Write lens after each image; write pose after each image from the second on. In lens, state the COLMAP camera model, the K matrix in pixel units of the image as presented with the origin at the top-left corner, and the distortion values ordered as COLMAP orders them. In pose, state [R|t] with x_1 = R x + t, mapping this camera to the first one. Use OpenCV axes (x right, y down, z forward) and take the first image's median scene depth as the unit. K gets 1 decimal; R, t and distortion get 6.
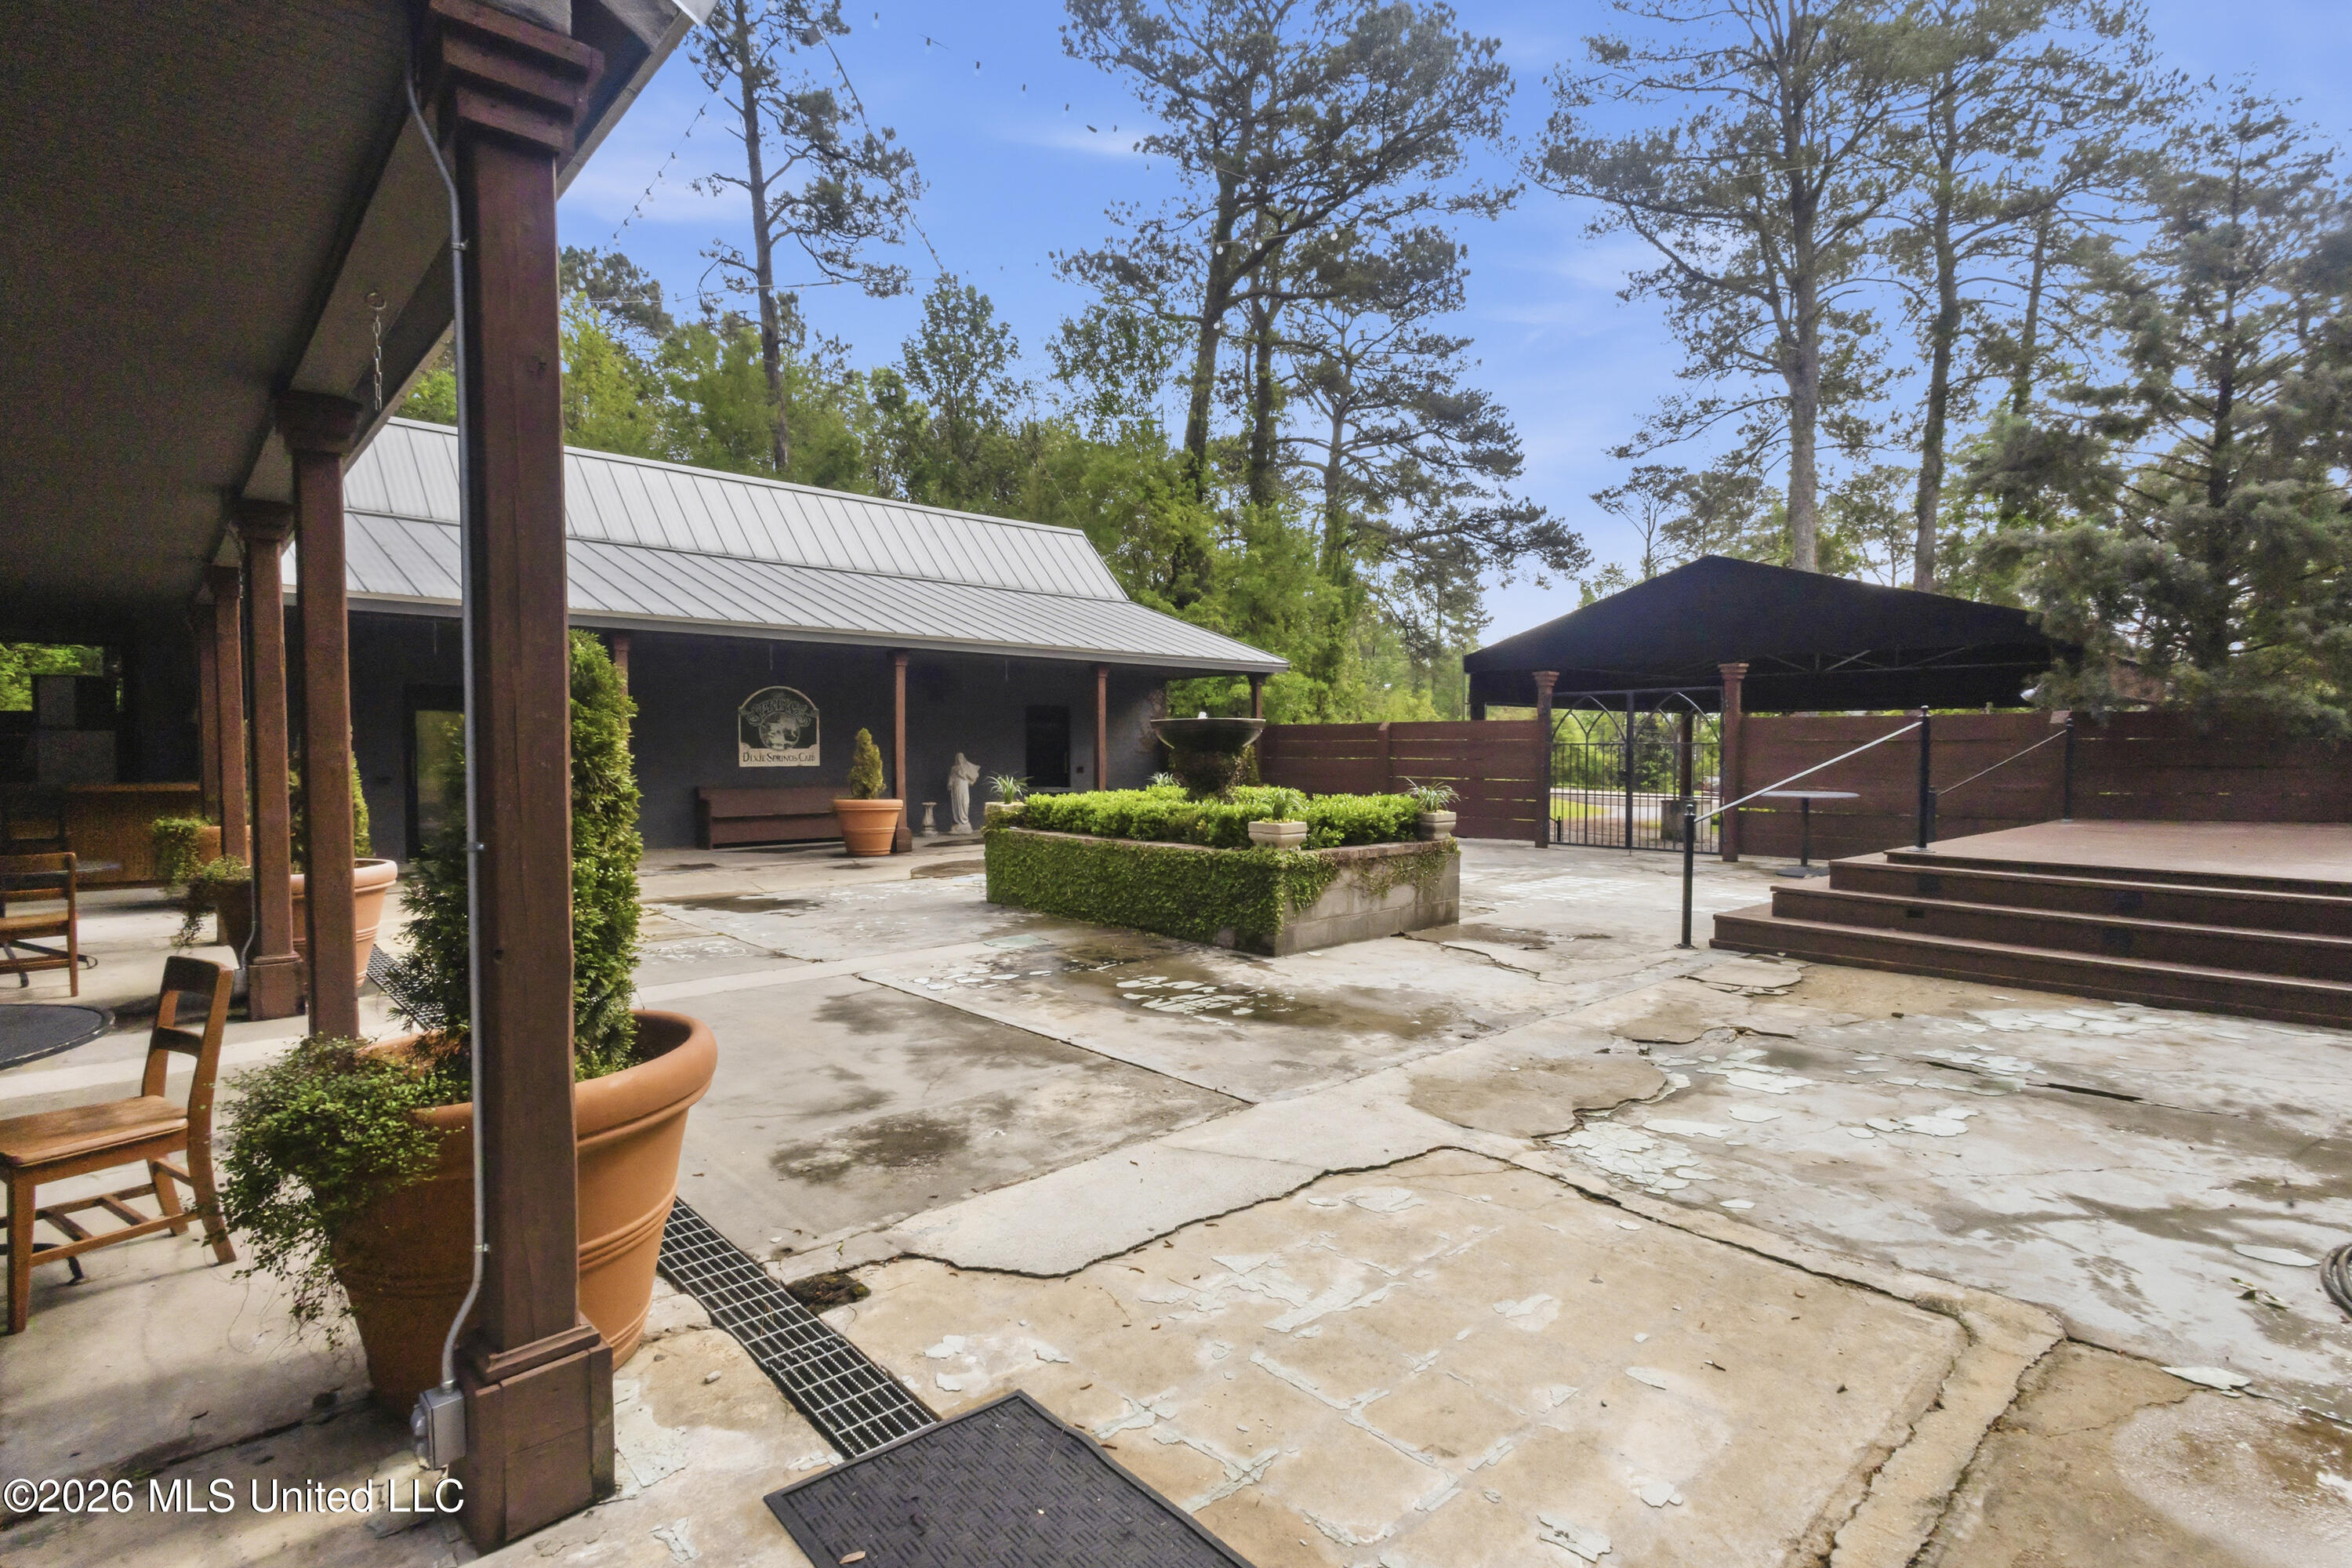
lens RADIAL K [[1092.2, 0, 1176.0], [0, 1092.2, 784.0], [0, 0, 1]] dist [0.003169, -0.000288]
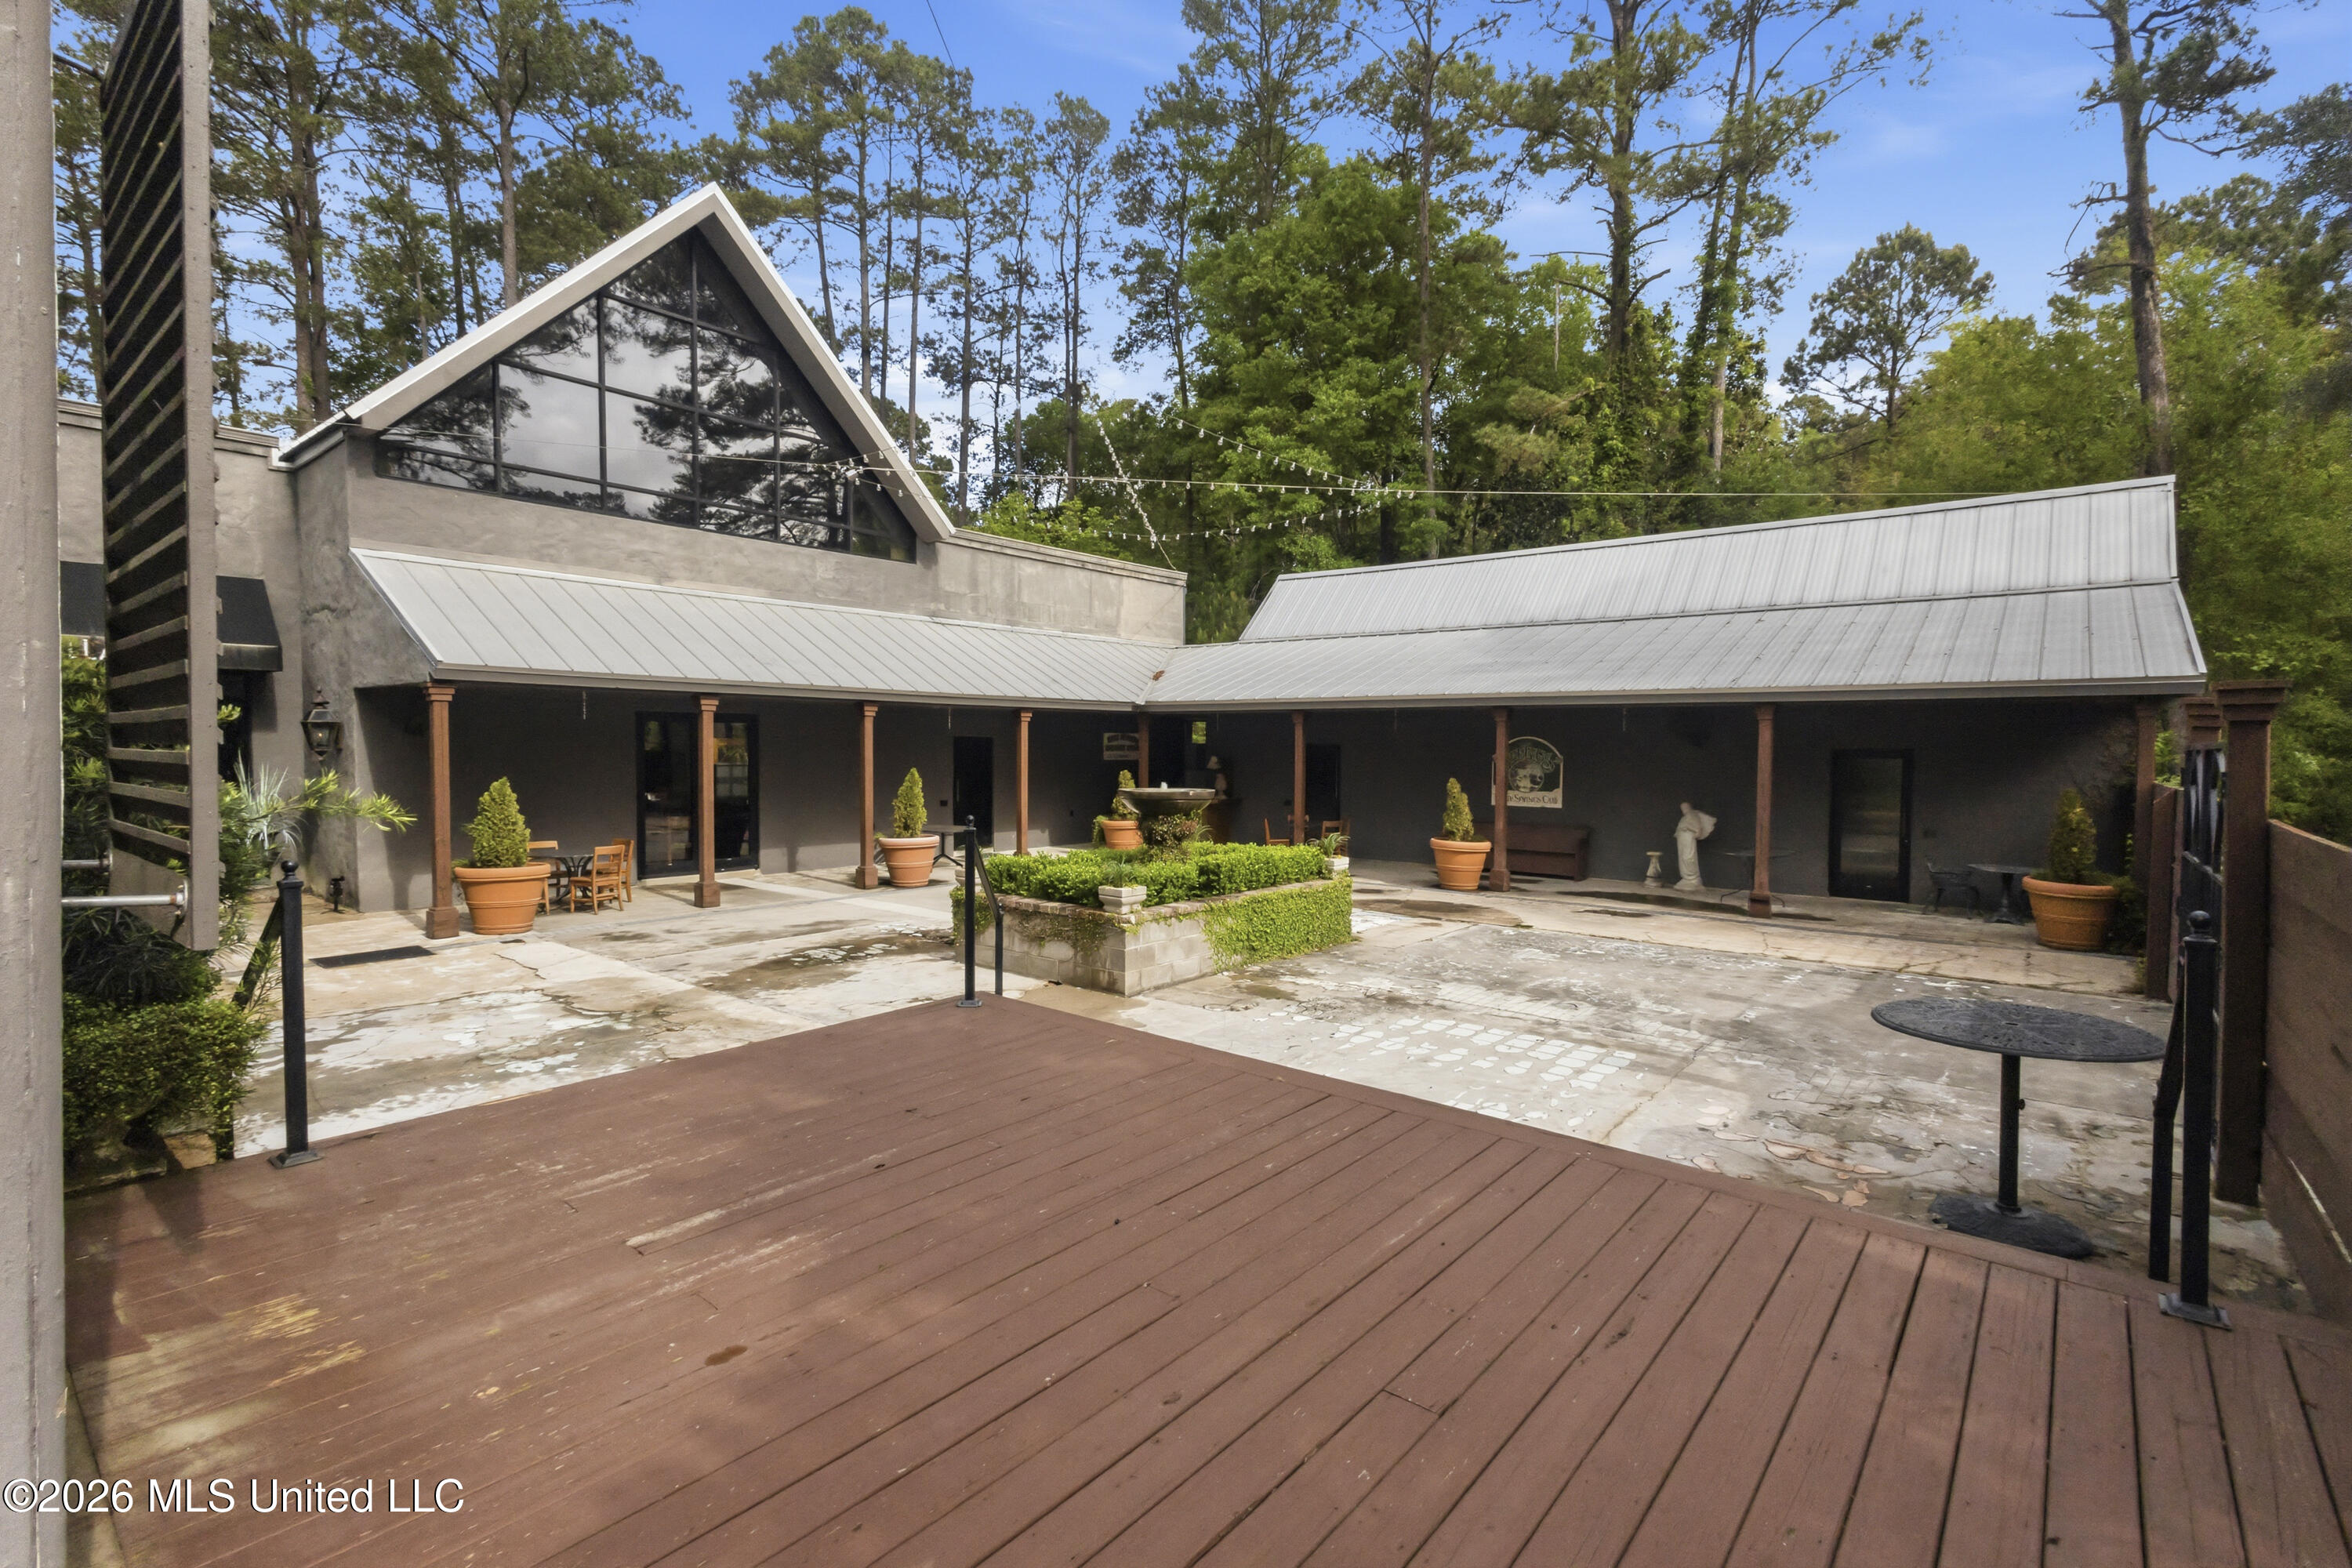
lens RADIAL K [[1092.2, 0, 1176.0], [0, 1092.2, 784.0], [0, 0, 1]] dist [0.003169, -0.000288]
pose [[0.123386, 0.031304, -0.991865, 0.709152], [-0.034946, 0.999019, 0.027182, -0.057930], [0.991743, 0.031308, 0.124359, 0.500400]]
